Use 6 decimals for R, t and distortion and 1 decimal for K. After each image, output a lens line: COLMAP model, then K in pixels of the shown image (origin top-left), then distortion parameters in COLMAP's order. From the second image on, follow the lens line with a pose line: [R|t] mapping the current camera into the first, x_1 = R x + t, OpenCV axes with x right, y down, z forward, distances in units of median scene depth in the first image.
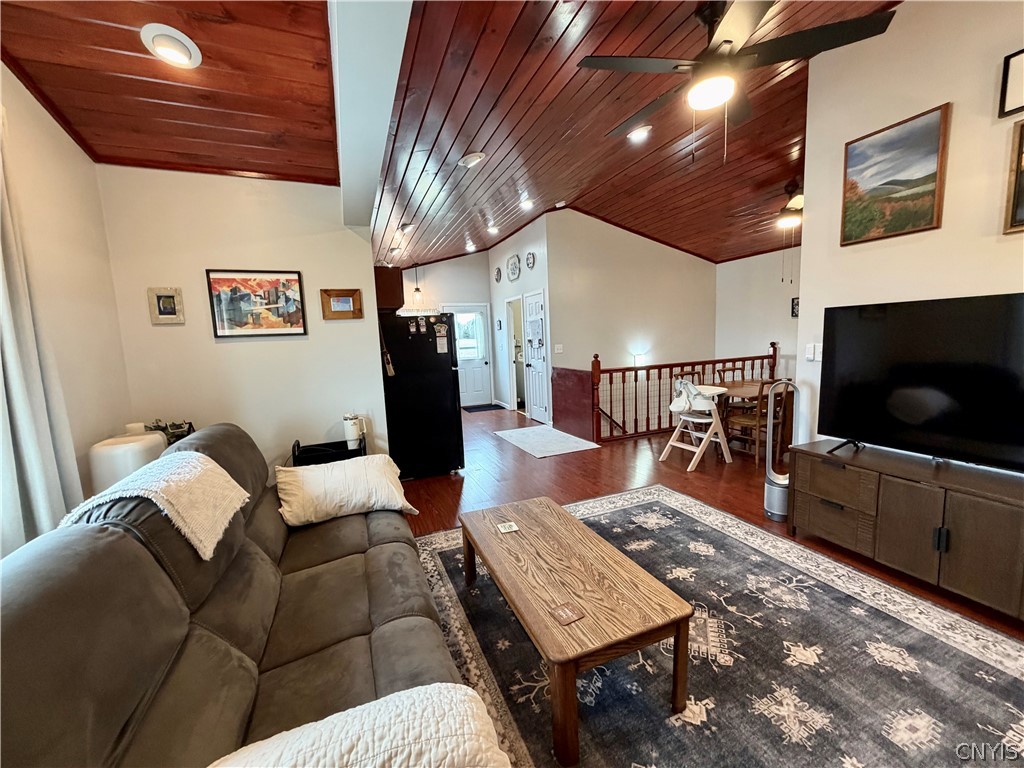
lens RADIAL K [[406.2, 0, 509.3], [0, 406.2, 386.2], [0, 0, 1]] dist [-0.000299, 0.000206]
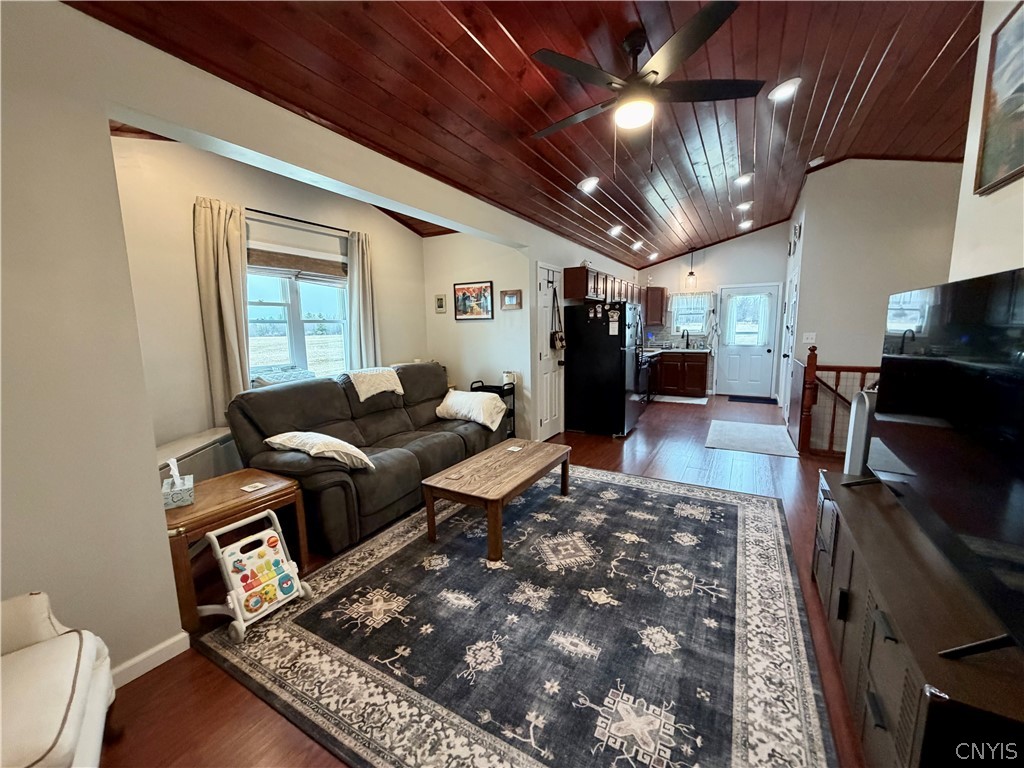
lens RADIAL K [[406.2, 0, 509.8], [0, 406.2, 386.5], [0, 0, 1]] dist [-0.000299, 0.000206]
pose [[0.618572, 0.145778, -0.772087, 0.959486], [-0.106322, 0.989130, 0.101576, -0.032646], [0.778502, 0.019258, 0.627347, 0.019087]]
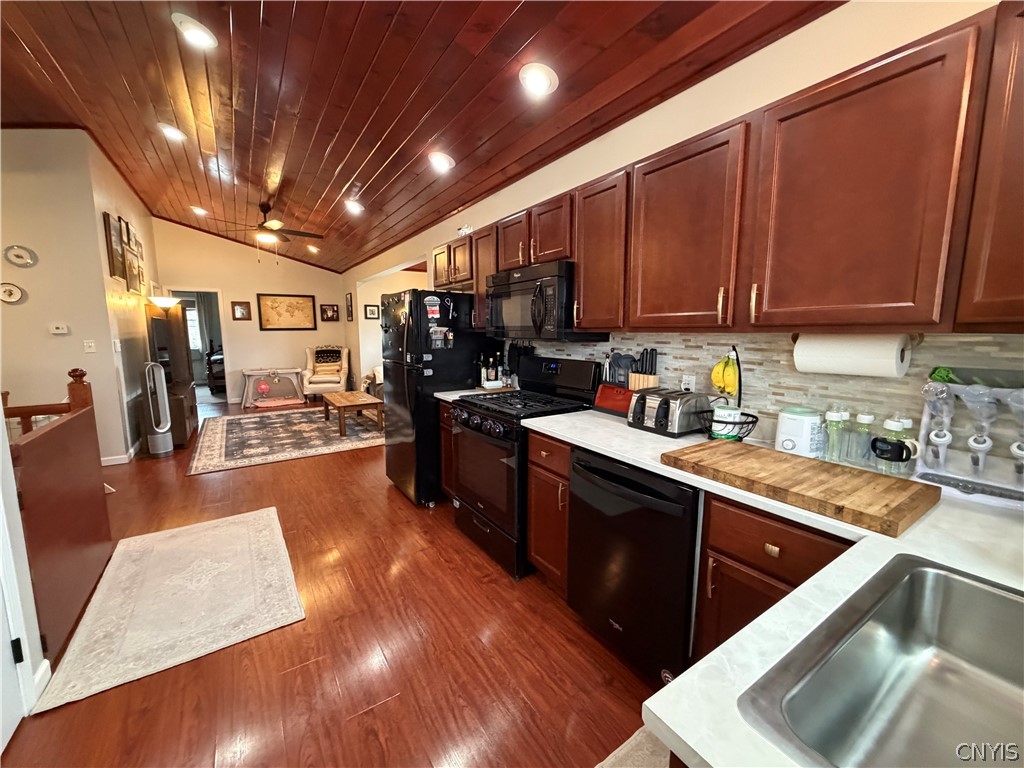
lens RADIAL K [[406.2, 0, 509.3], [0, 406.2, 386.1], [0, 0, 1]] dist [-0.000299, 0.000206]
pose [[-0.977928, 0.070601, -0.196652, -0.353897], [0.016695, 0.964576, 0.263274, -0.346930], [0.208273, 0.254180, -0.944465, 3.089313]]
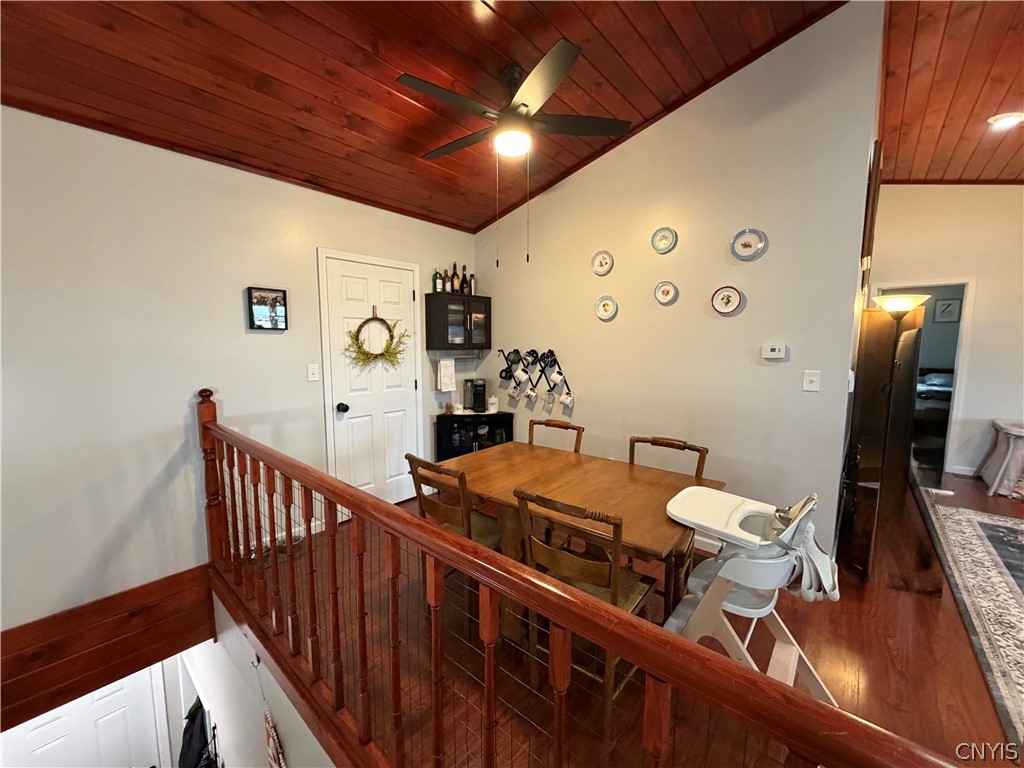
lens RADIAL K [[406.2, 0, 510.4], [0, 406.2, 385.9], [0, 0, 1]] dist [-0.000299, 0.000206]
pose [[-0.454137, -0.051270, 0.889455, 0.400904], [0.129747, 0.983894, 0.122960, -0.299814], [-0.881433, 0.171245, -0.440171, 2.243285]]
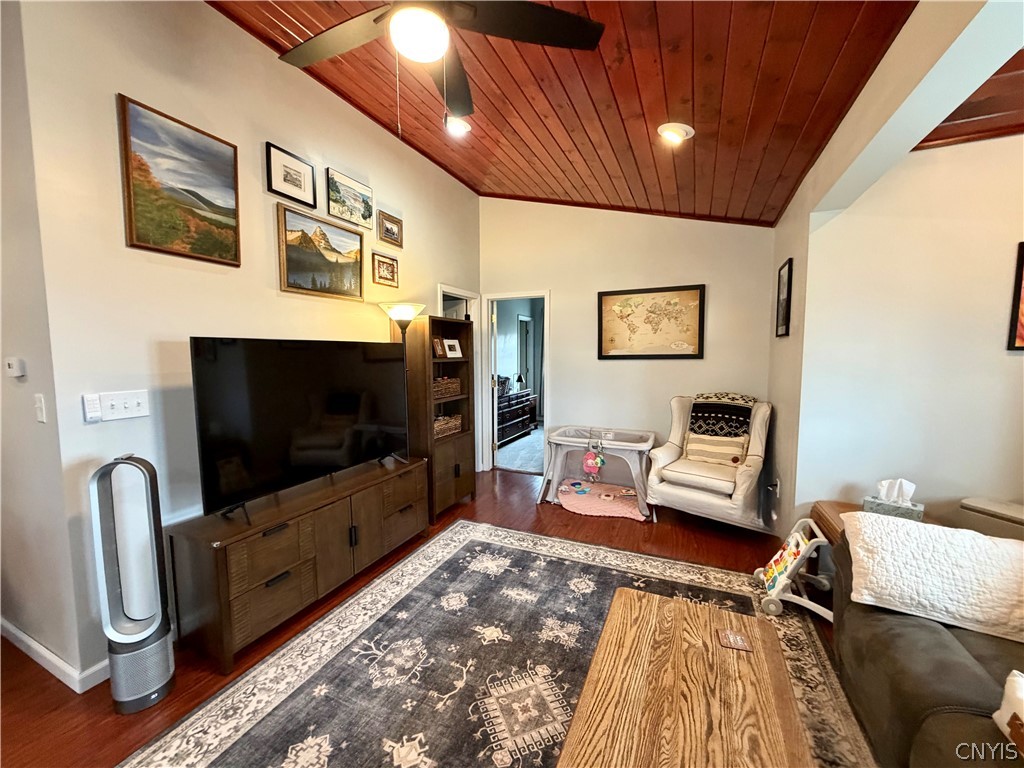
lens RADIAL K [[406.2, 0, 508.6], [0, 406.2, 385.8], [0, 0, 1]] dist [-0.000299, 0.000206]
pose [[-0.690516, -0.012052, 0.723217, -0.108719], [0.123020, 0.983337, 0.133845, -0.139059], [-0.712779, 0.181392, -0.677527, 1.123941]]
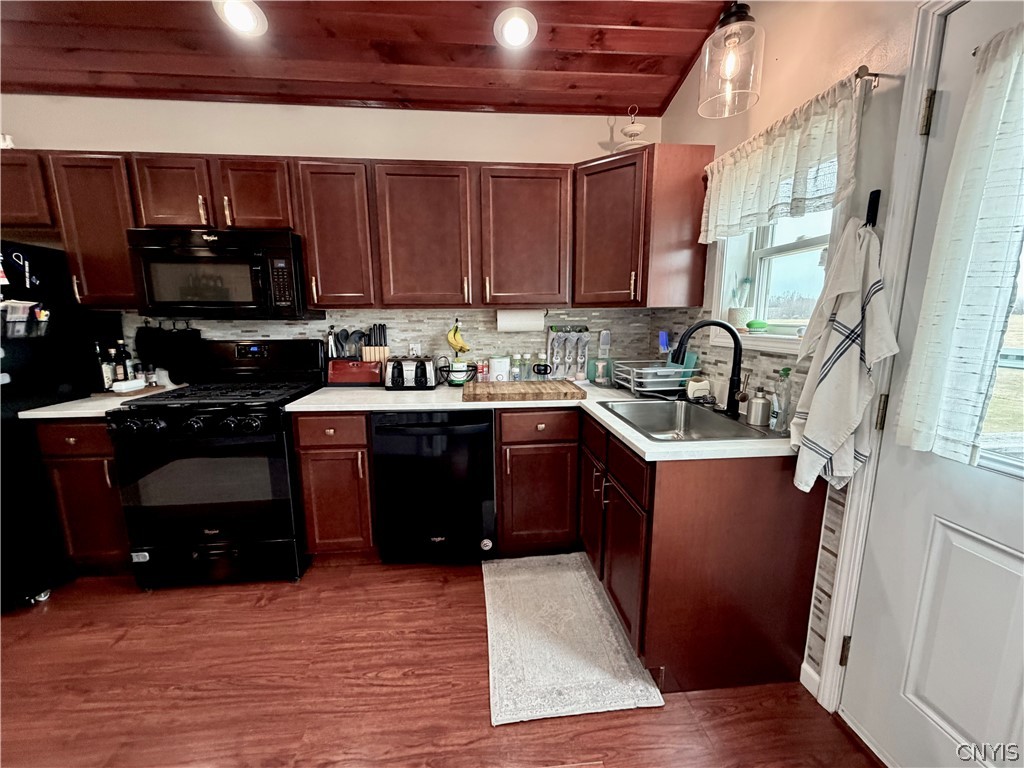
lens RADIAL K [[406.2, 0, 509.0], [0, 406.2, 386.1], [0, 0, 1]] dist [-0.000299, 0.000206]
pose [[-0.279897, 0.205251, -0.937833, 0.047649], [-0.102956, 0.964827, 0.241887, -0.319574], [0.954494, 0.164259, -0.248920, 2.901512]]
